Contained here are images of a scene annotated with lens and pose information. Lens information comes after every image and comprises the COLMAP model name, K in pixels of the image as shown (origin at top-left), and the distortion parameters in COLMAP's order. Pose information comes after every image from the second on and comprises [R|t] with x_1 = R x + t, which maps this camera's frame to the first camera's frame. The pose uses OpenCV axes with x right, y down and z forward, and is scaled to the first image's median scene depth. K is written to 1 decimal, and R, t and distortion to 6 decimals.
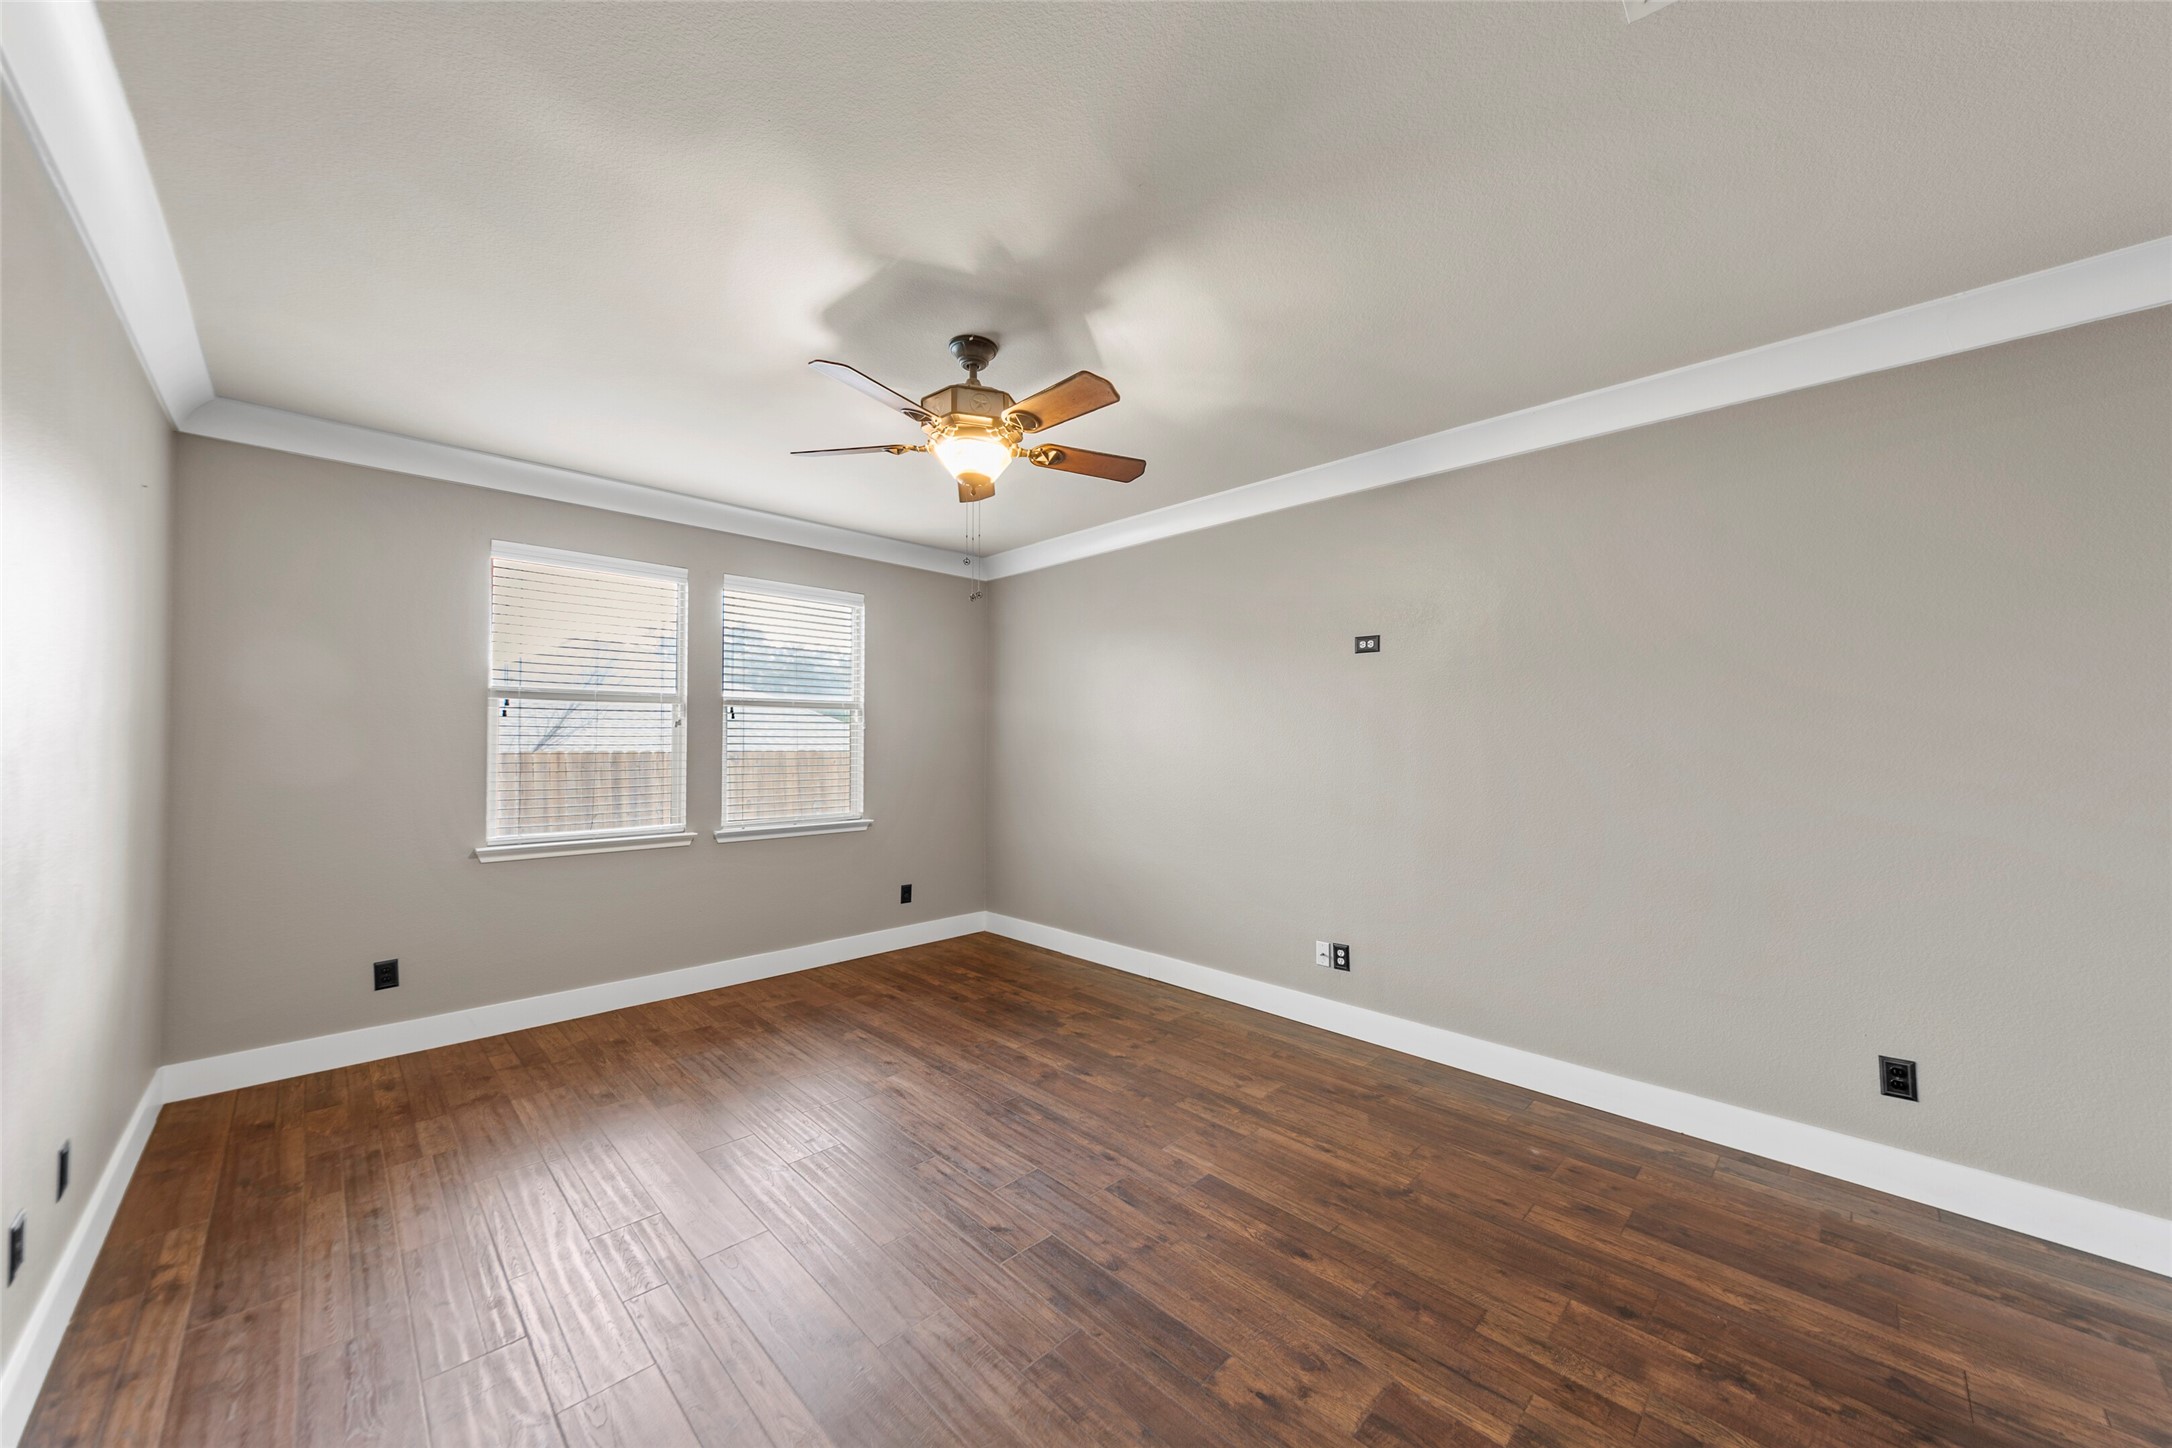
lens RADIAL K [[779.1, 0, 1095.6], [0, 779.1, 720.2], [0, 0, 1]] dist [-0.000689, -0.000337]
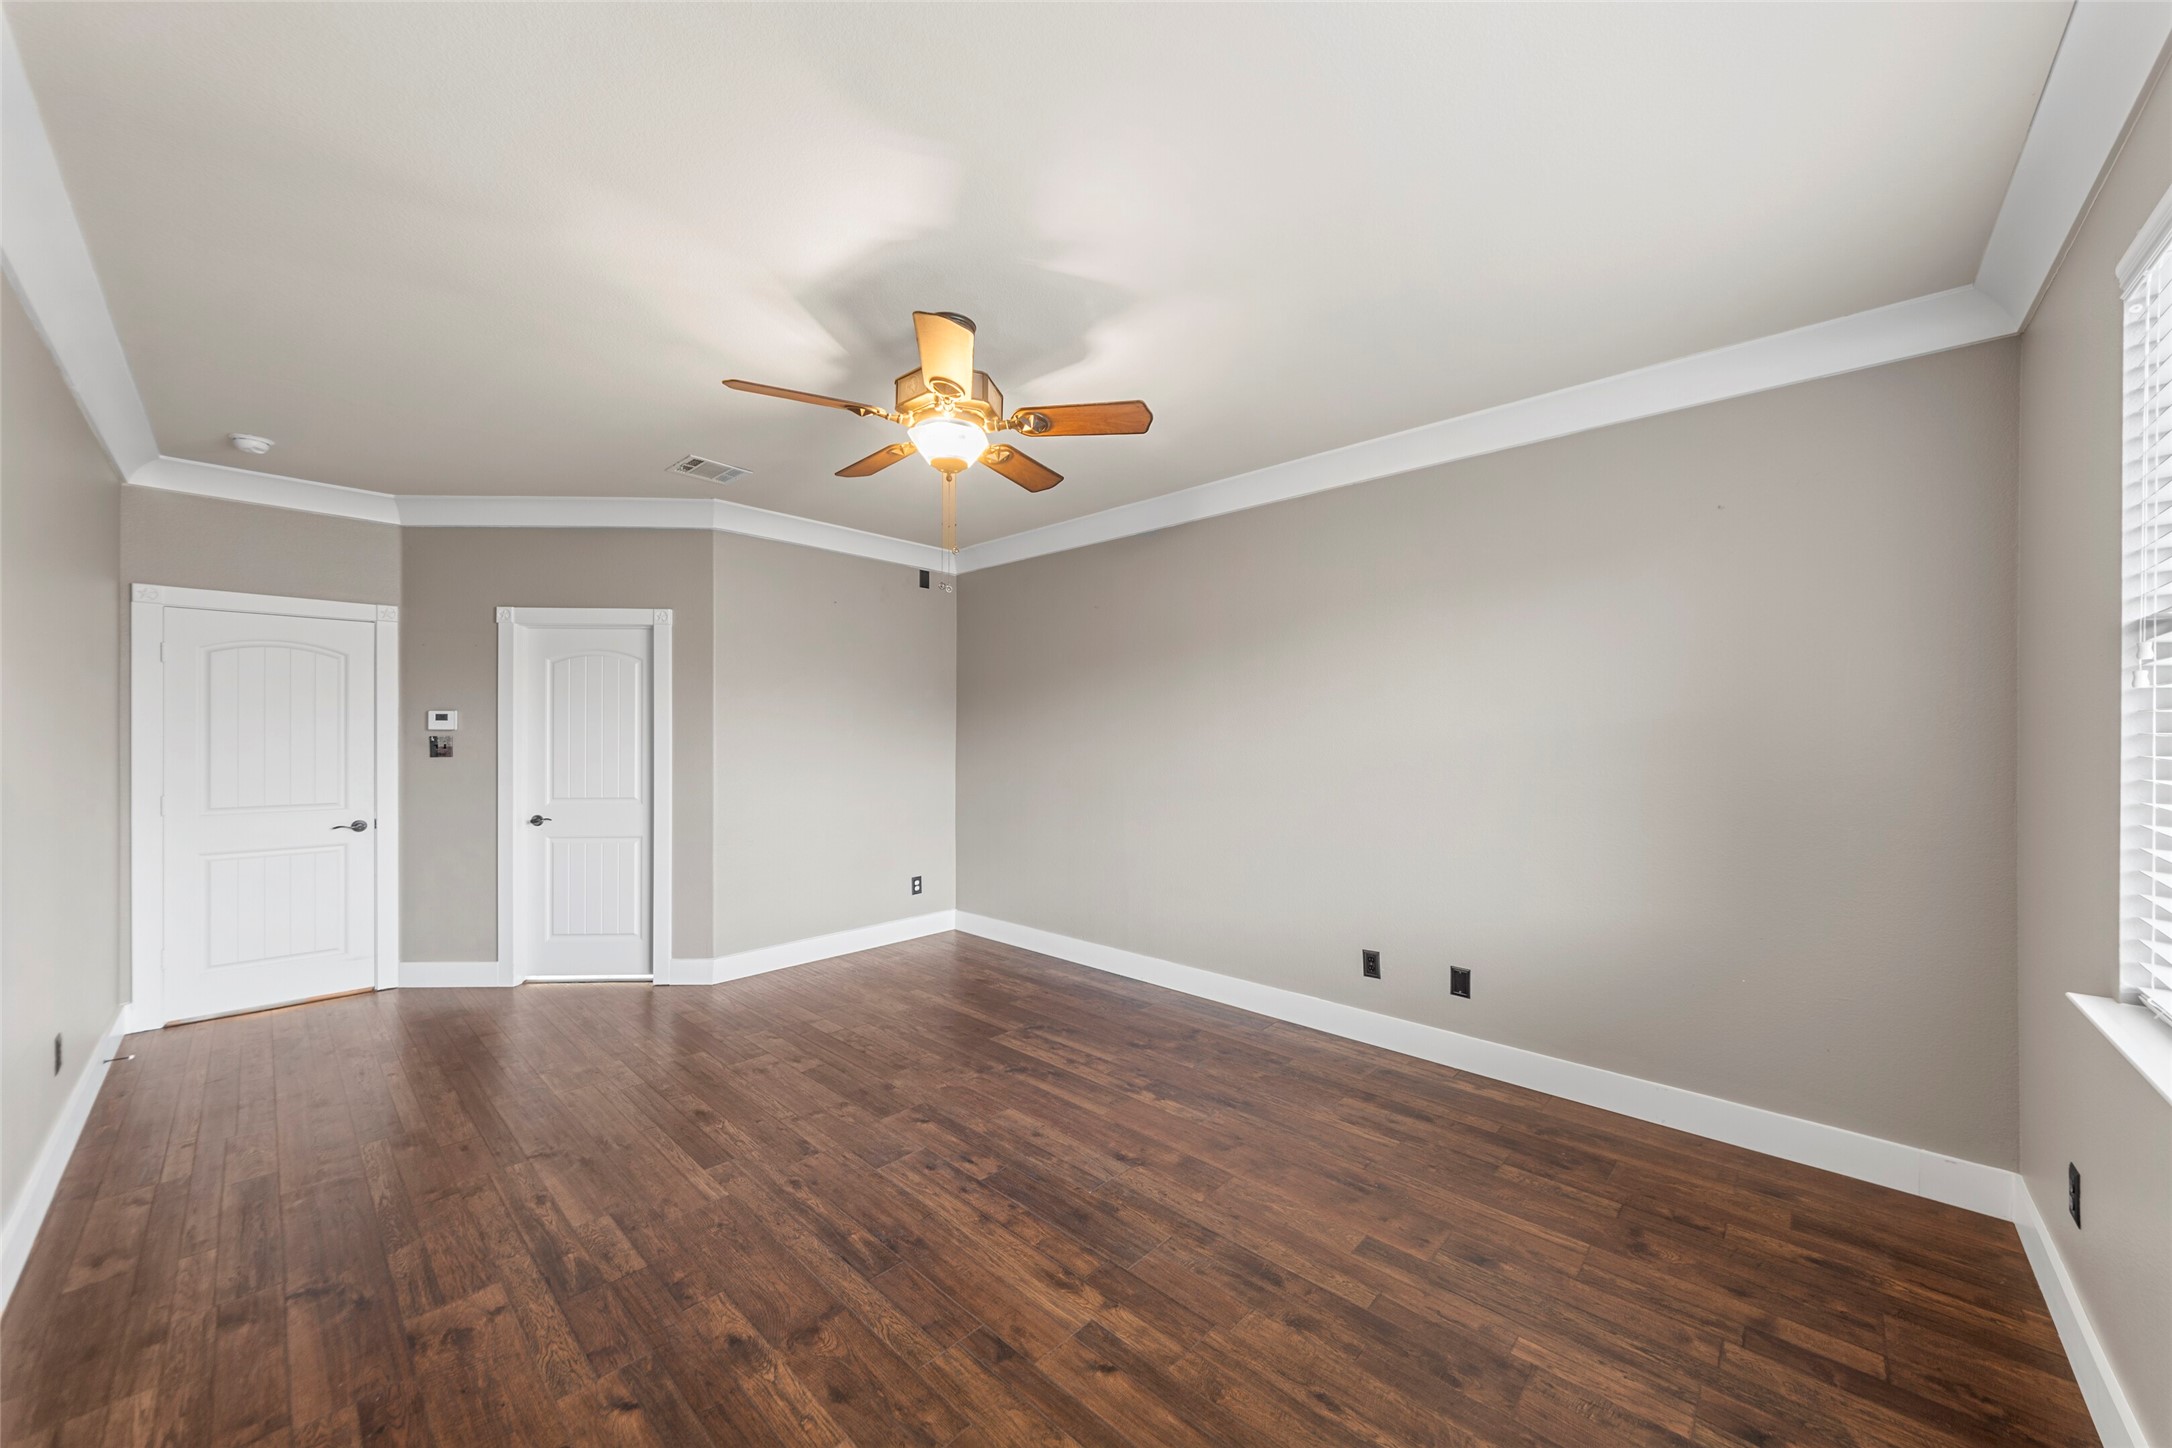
lens RADIAL K [[779.1, 0, 1099.0], [0, 779.1, 733.2], [0, 0, 1]] dist [-0.000689, -0.000337]
pose [[-0.999205, -0.004813, -0.039568, -0.251288], [-0.003804, 0.999667, -0.025538, 0.035471], [0.039678, -0.025367, -0.998890, 1.605133]]
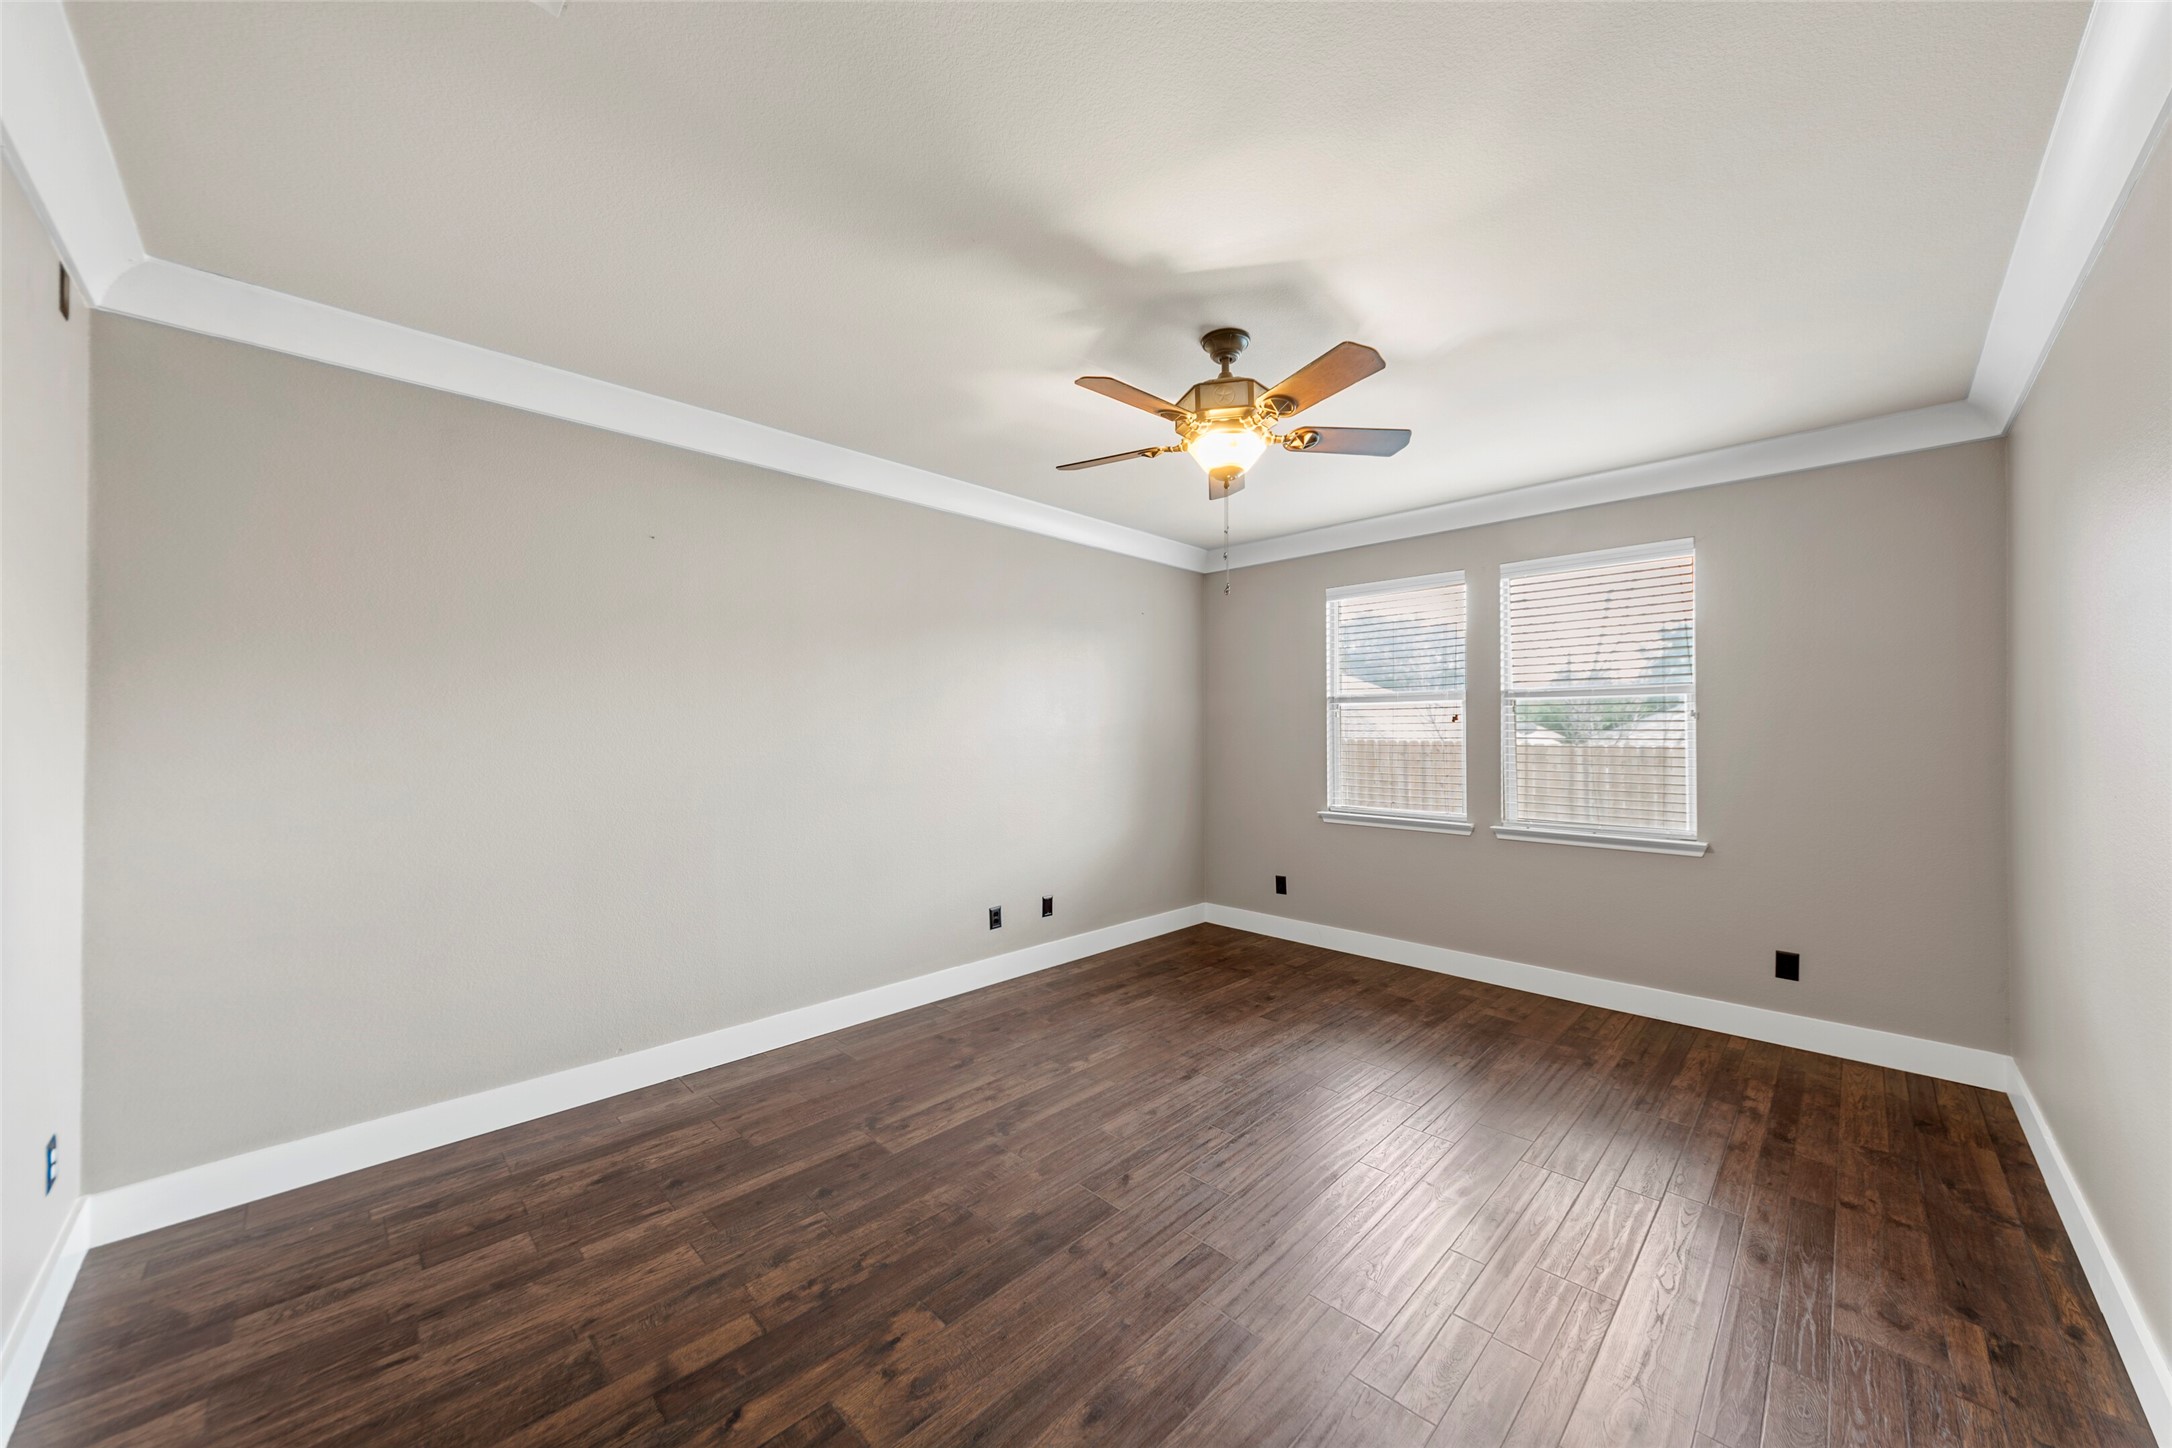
lens RADIAL K [[779.1, 0, 1106.3], [0, 779.1, 718.7], [0, 0, 1]] dist [-0.000689, -0.000337]
pose [[0.016287, -0.017921, -0.999707, 0.685712], [0.022687, 0.999589, -0.017549, 0.016445], [0.999610, -0.022394, 0.016687, 0.675805]]
